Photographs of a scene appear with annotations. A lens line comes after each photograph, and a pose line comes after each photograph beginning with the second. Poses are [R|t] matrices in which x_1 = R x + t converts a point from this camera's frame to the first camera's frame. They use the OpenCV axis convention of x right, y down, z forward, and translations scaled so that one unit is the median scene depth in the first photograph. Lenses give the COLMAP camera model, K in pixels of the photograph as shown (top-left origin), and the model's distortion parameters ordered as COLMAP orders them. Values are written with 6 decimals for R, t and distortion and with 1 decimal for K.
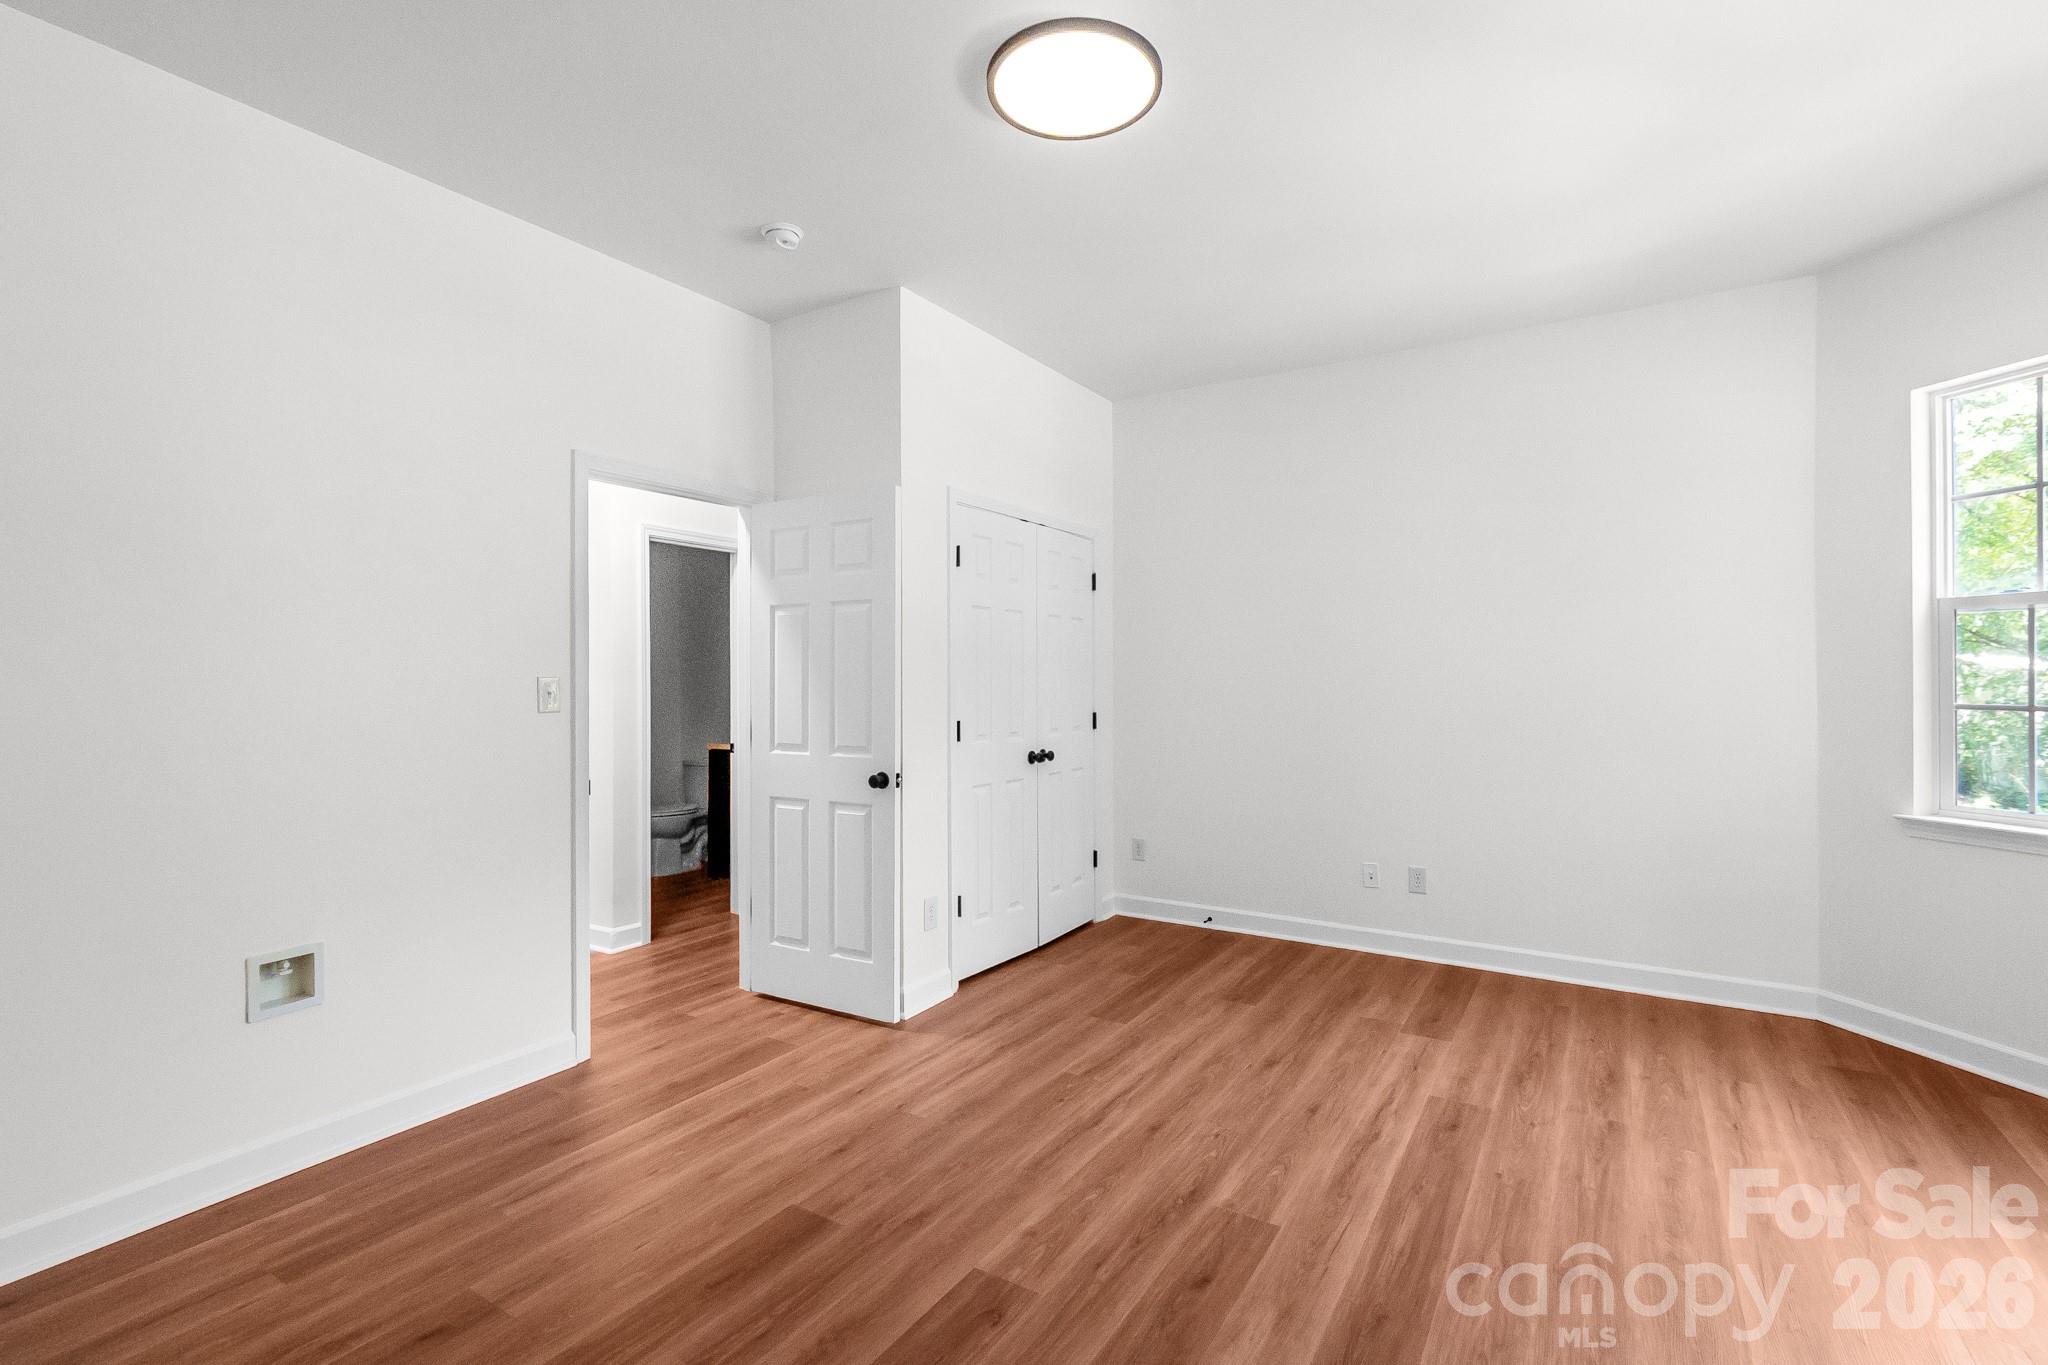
lens RADIAL K [[934.5, 0, 1024.0], [0, 934.5, 682.5], [0, 0, 1]] dist [-0.002154, -0.000345]
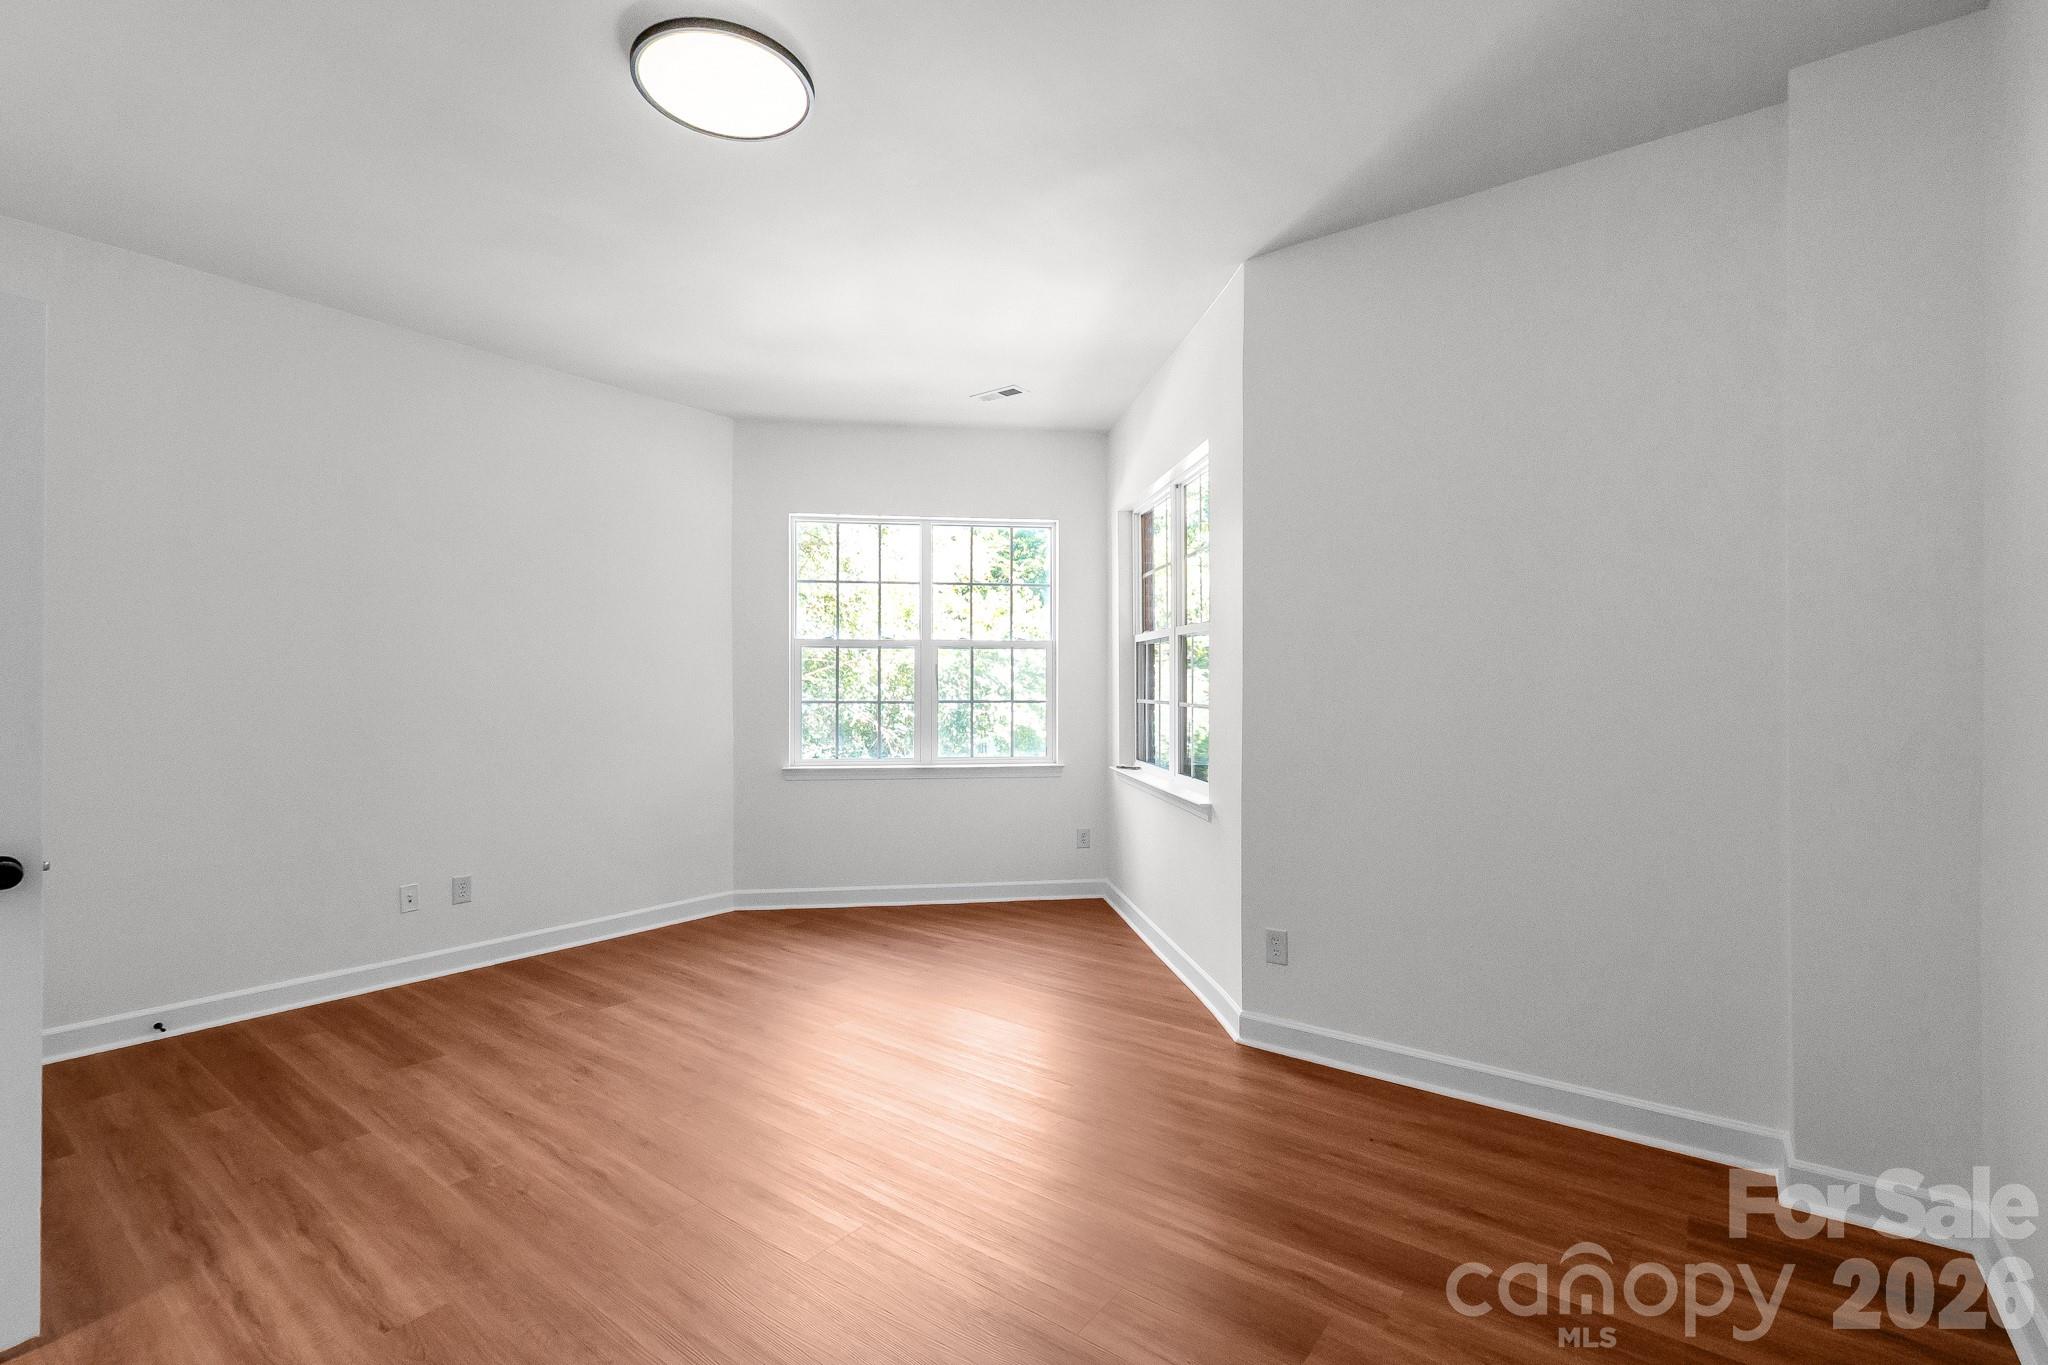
lens RADIAL K [[902.8, 0, 1034.5], [0, 902.8, 670.7], [0, 0, 1]] dist [0.000849, -0.000197]
pose [[0.073520, 0.023885, 0.997008, -0.726480], [0.001440, 0.999710, -0.024055, 0.003589], [-0.997293, 0.003204, 0.073464, 0.477553]]
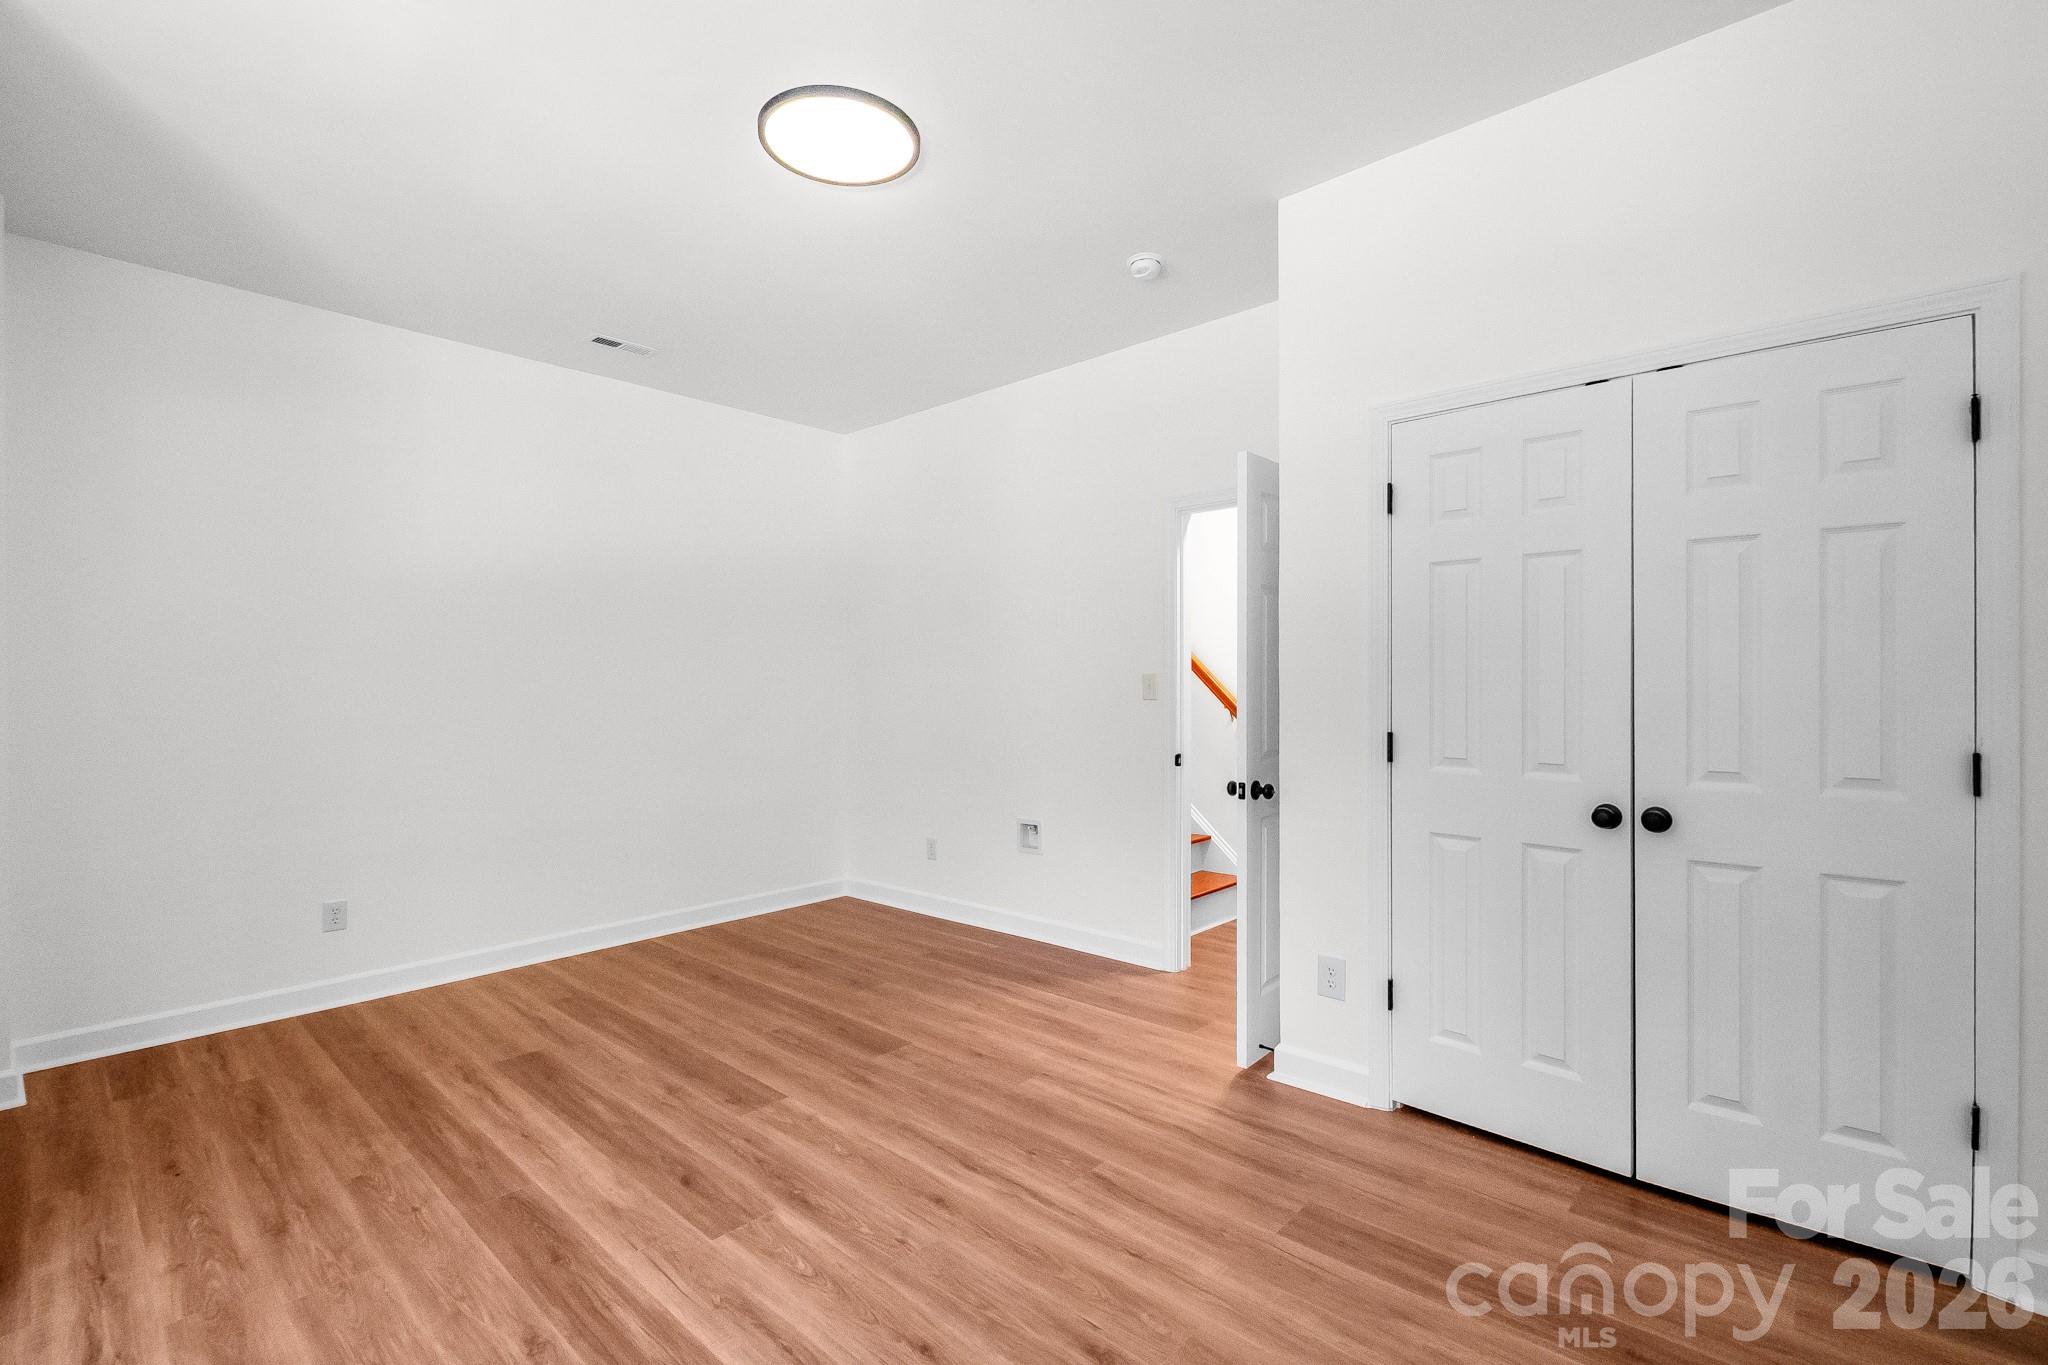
lens RADIAL K [[902.8, 0, 1034.5], [0, 902.8, 670.7], [0, 0, 1]] dist [0.000849, -0.000197]
pose [[-0.166469, 0.000554, -0.986047, 0.878848], [0.007683, 0.999970, -0.000736, -0.014212], [0.986017, -0.007698, -0.166468, 1.133867]]
